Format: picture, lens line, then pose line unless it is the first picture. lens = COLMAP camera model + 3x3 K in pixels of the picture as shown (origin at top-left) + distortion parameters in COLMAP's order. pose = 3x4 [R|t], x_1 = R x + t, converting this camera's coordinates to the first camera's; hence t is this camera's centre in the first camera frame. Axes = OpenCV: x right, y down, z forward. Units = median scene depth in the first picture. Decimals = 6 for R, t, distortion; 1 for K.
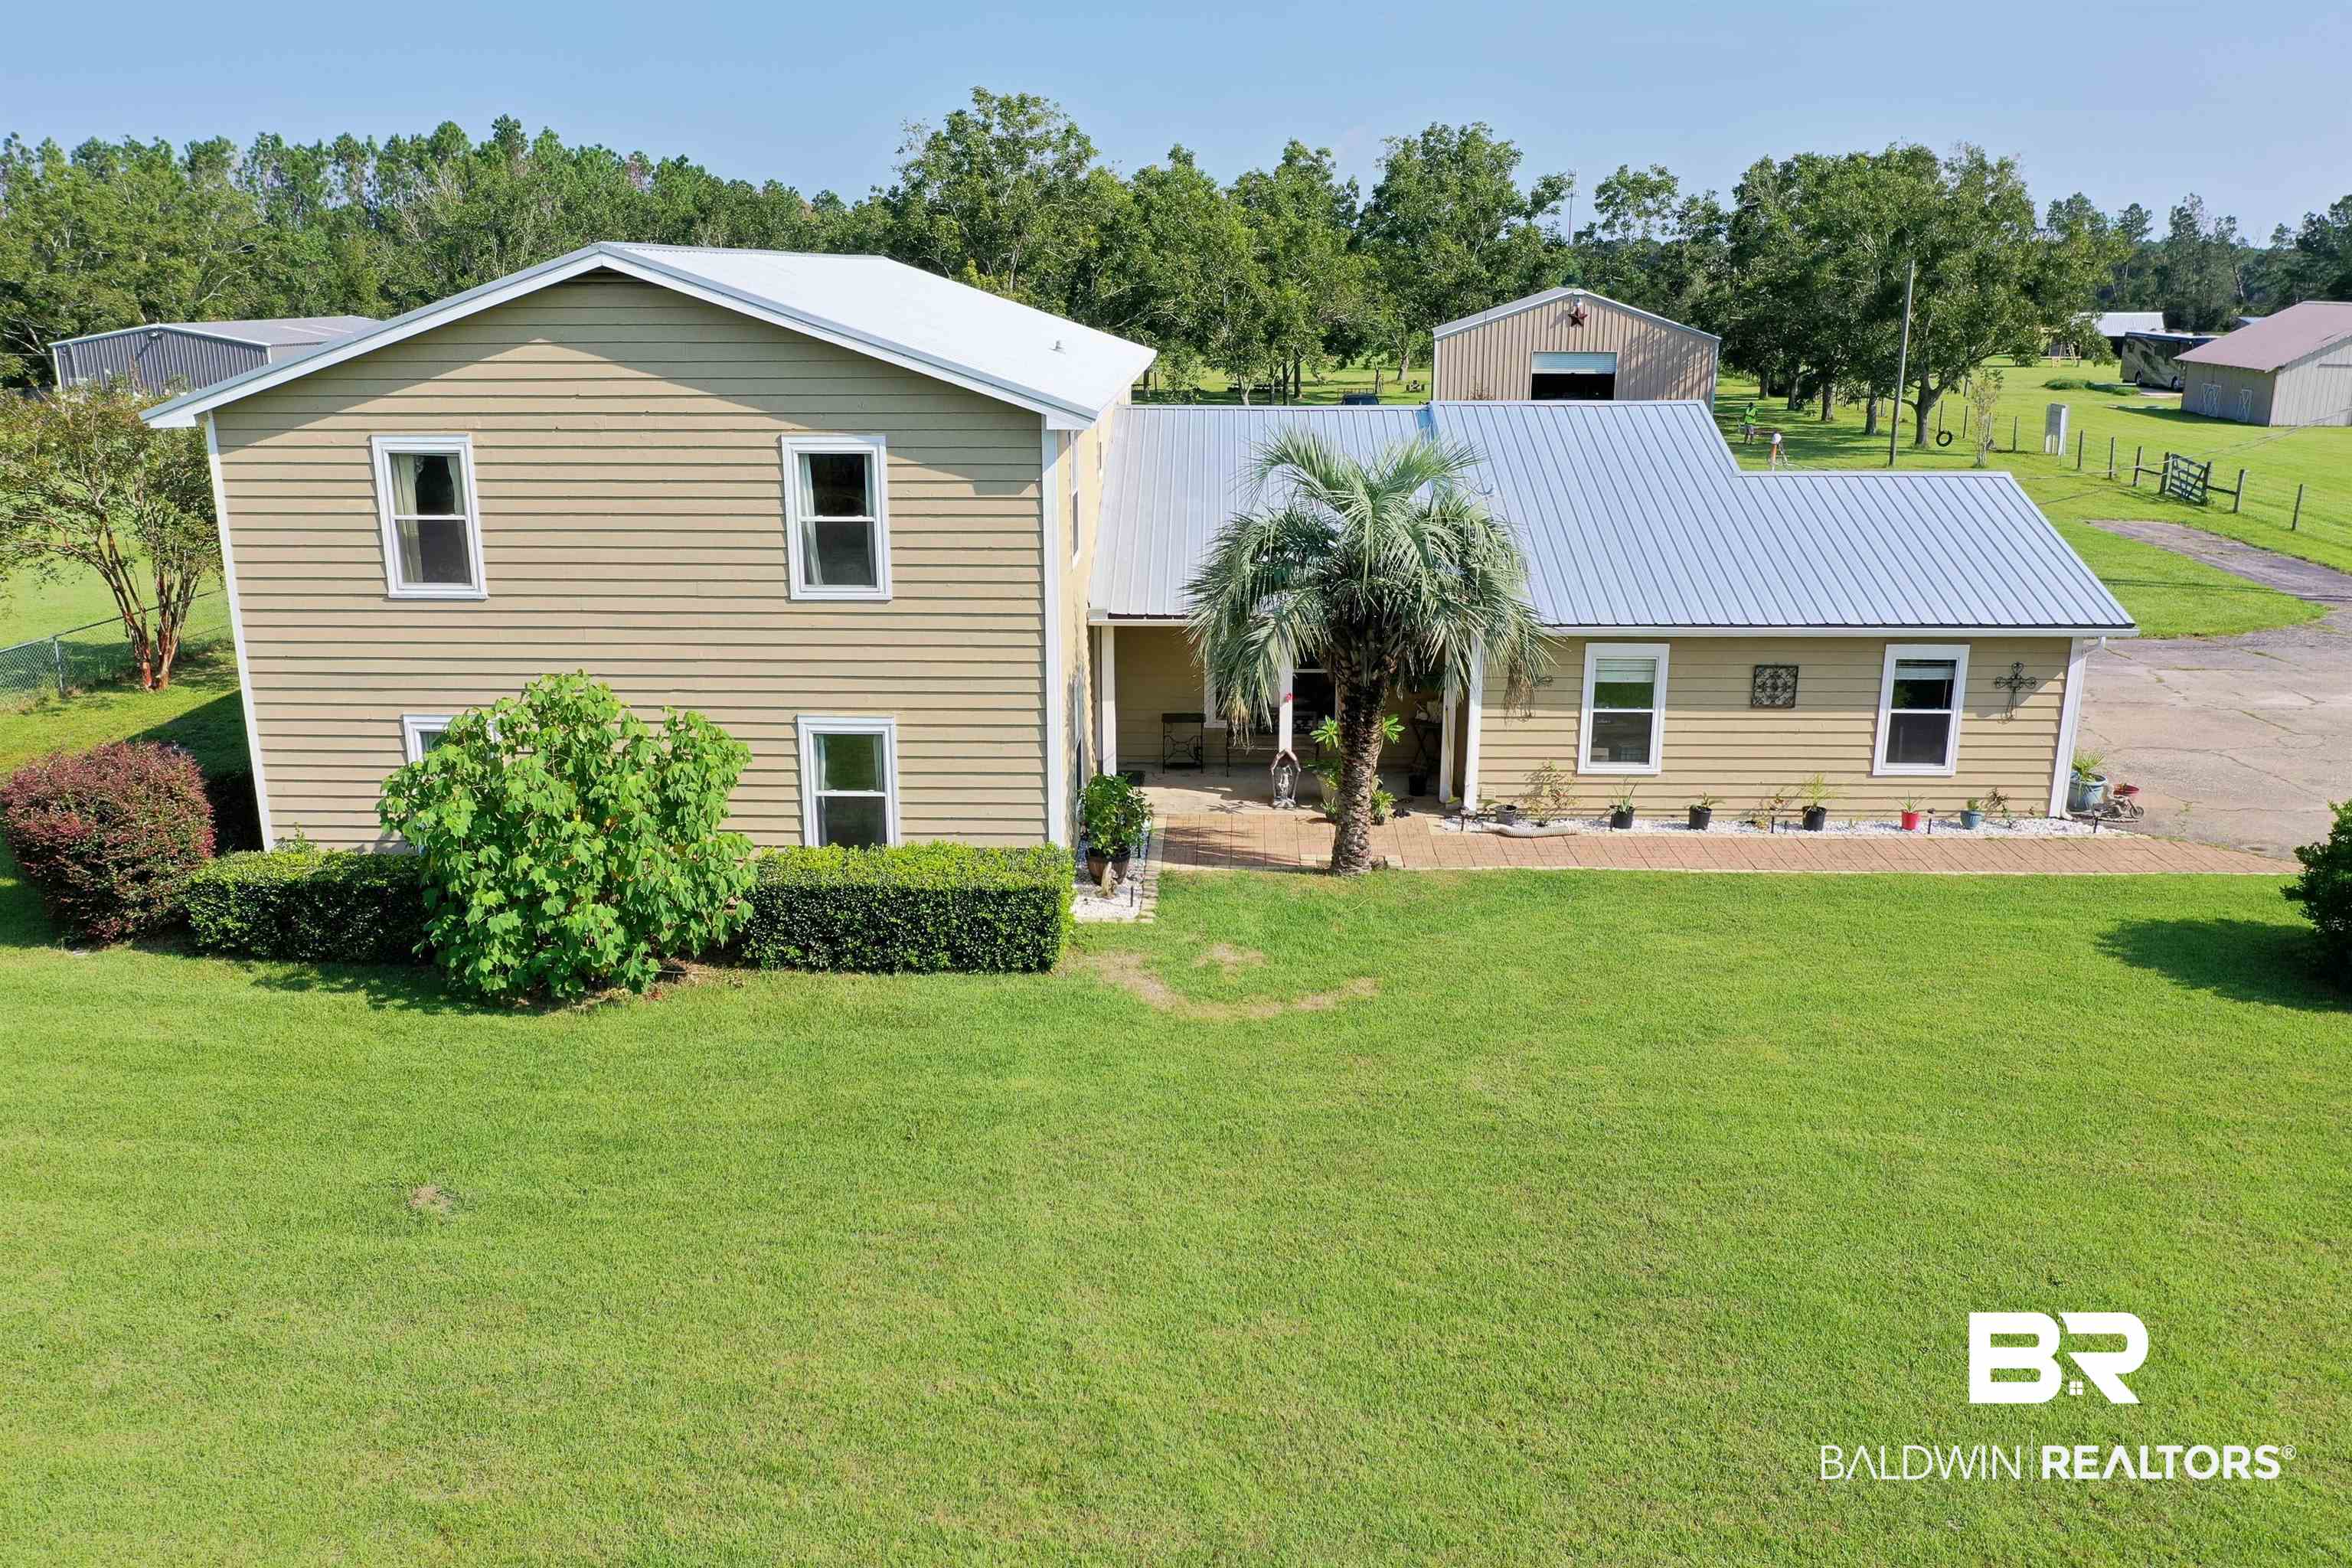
lens RADIAL K [[1915.9, 0, 1176.0], [0, 1915.9, 784.0], [0, 0, 1]] dist [-0.005601, -0.002978]
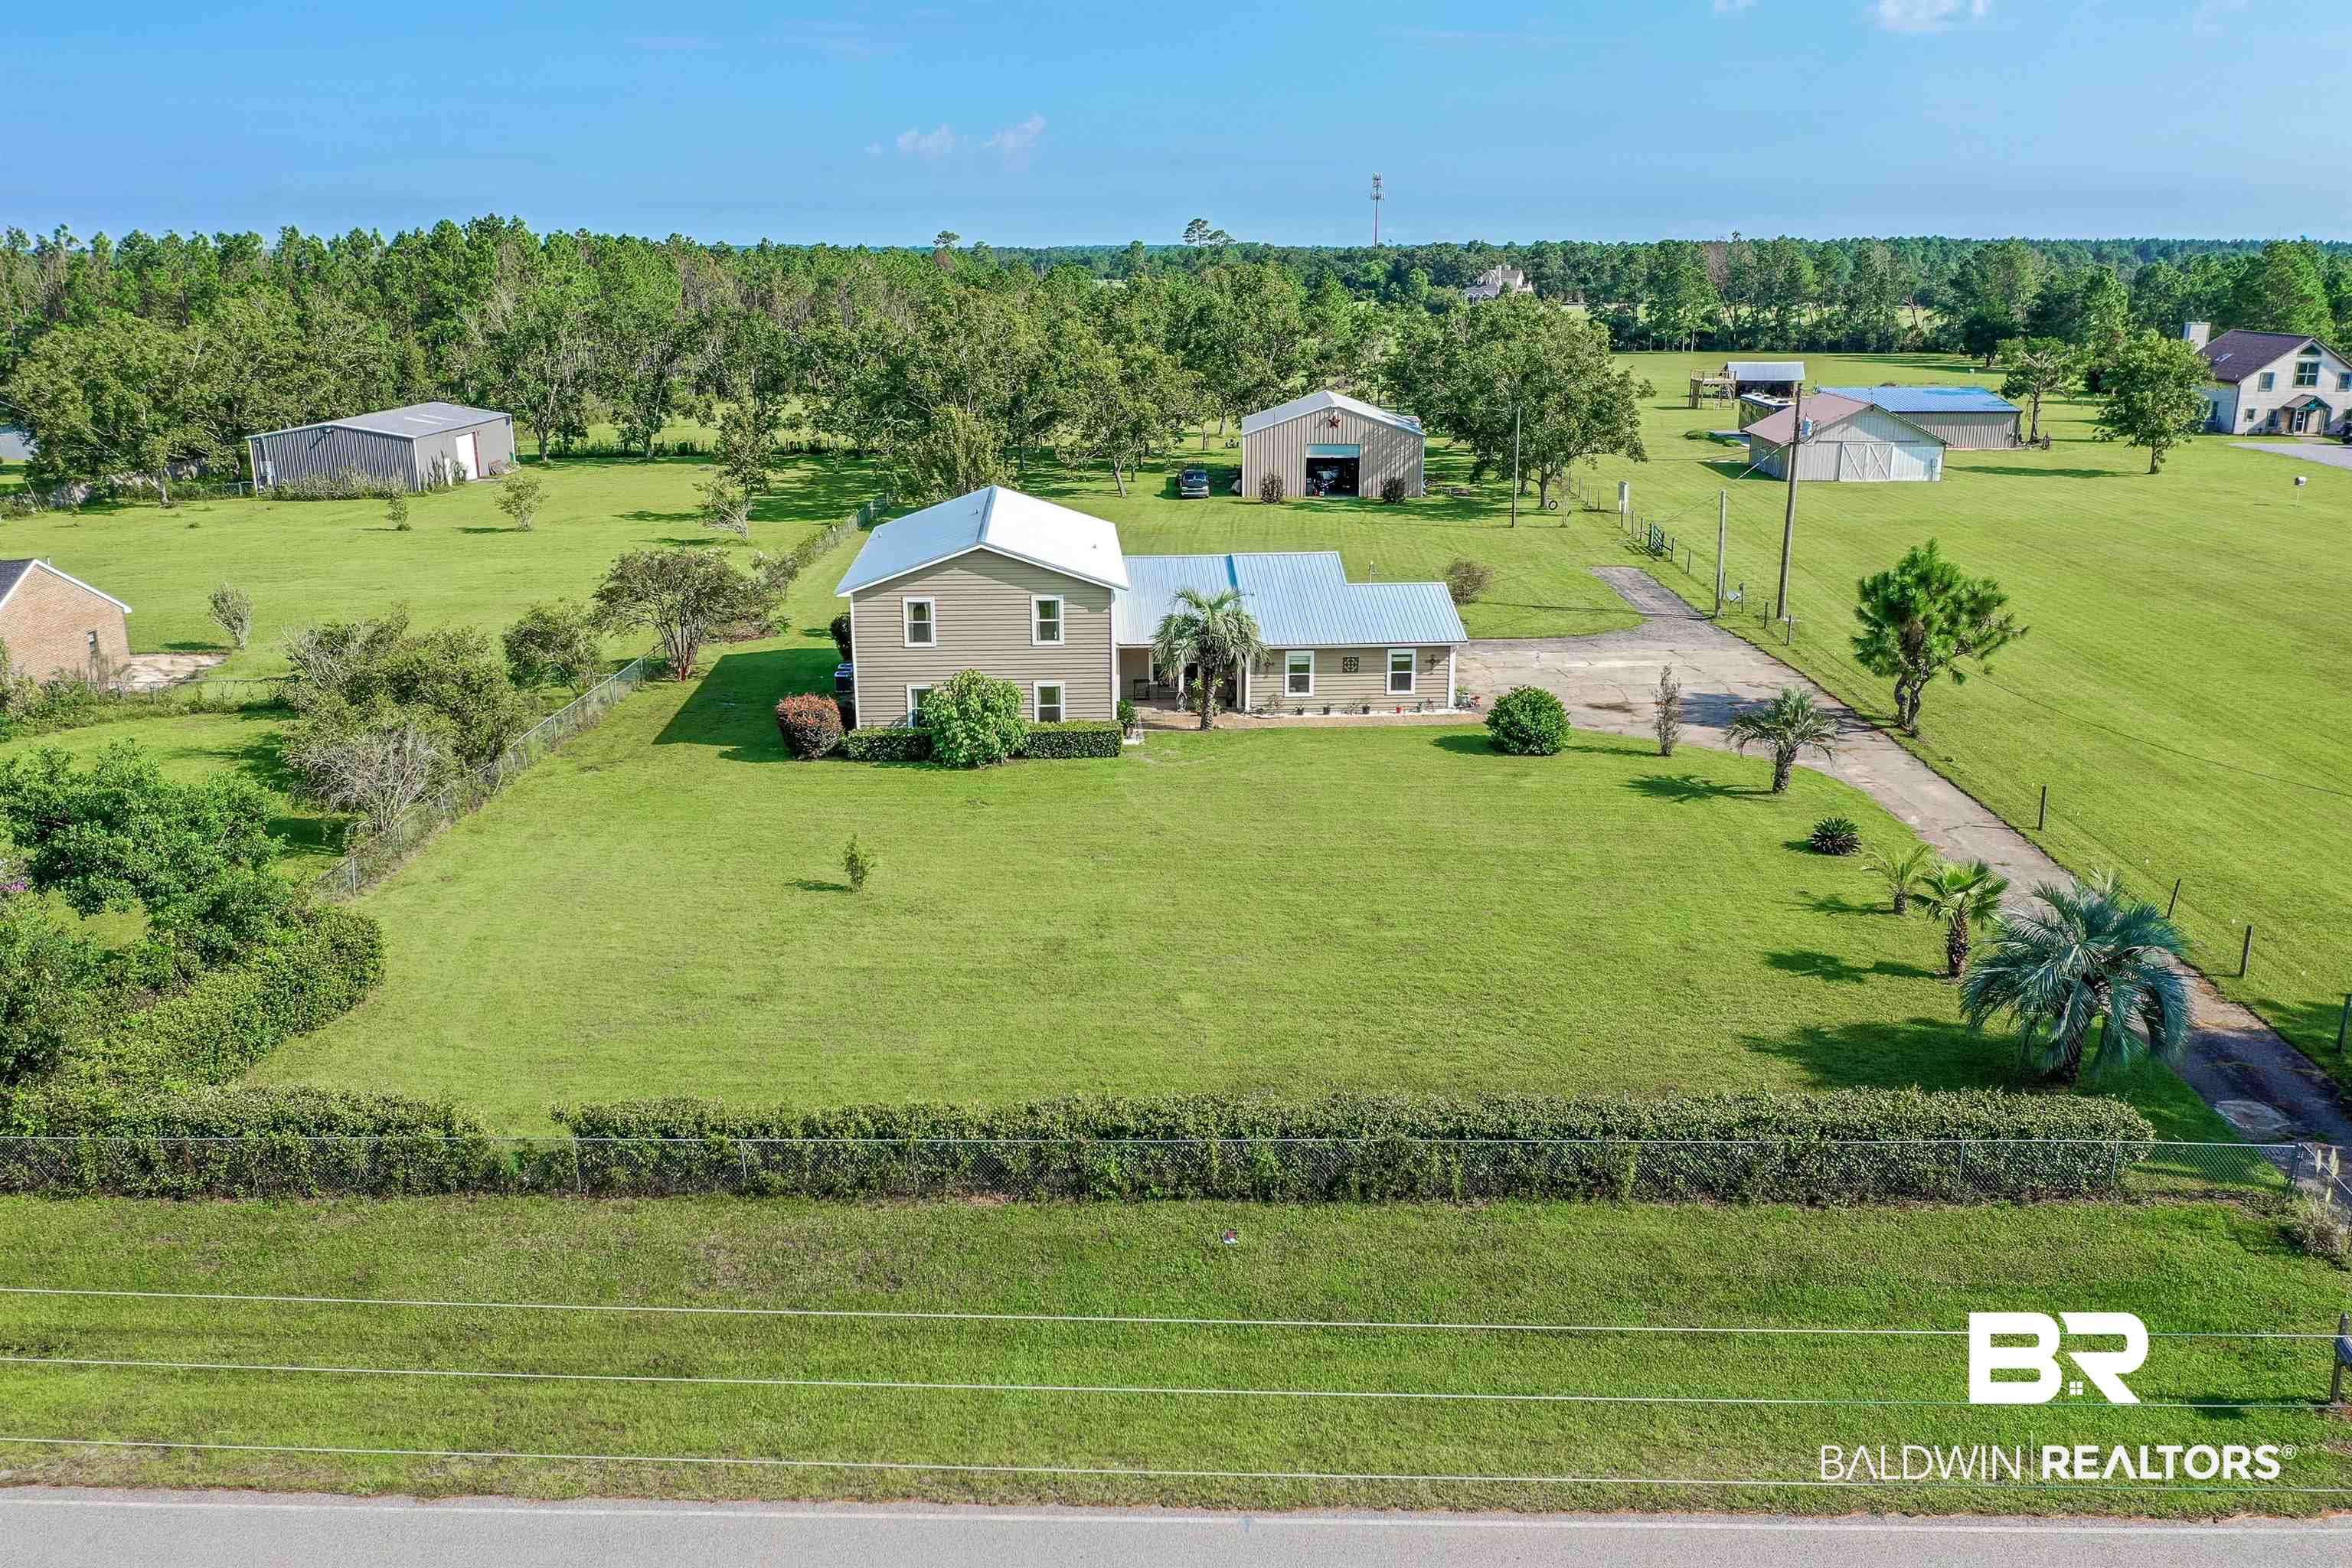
lens RADIAL K [[1915.9, 0, 1176.0], [0, 1915.9, 784.0], [0, 0, 1]] dist [-0.005601, -0.002978]
pose [[0.995867, -0.027394, 0.086597, -0.211028], [0.026376, 0.999569, 0.012881, 0.087166], [-0.086912, -0.010544, 0.996160, -1.911830]]
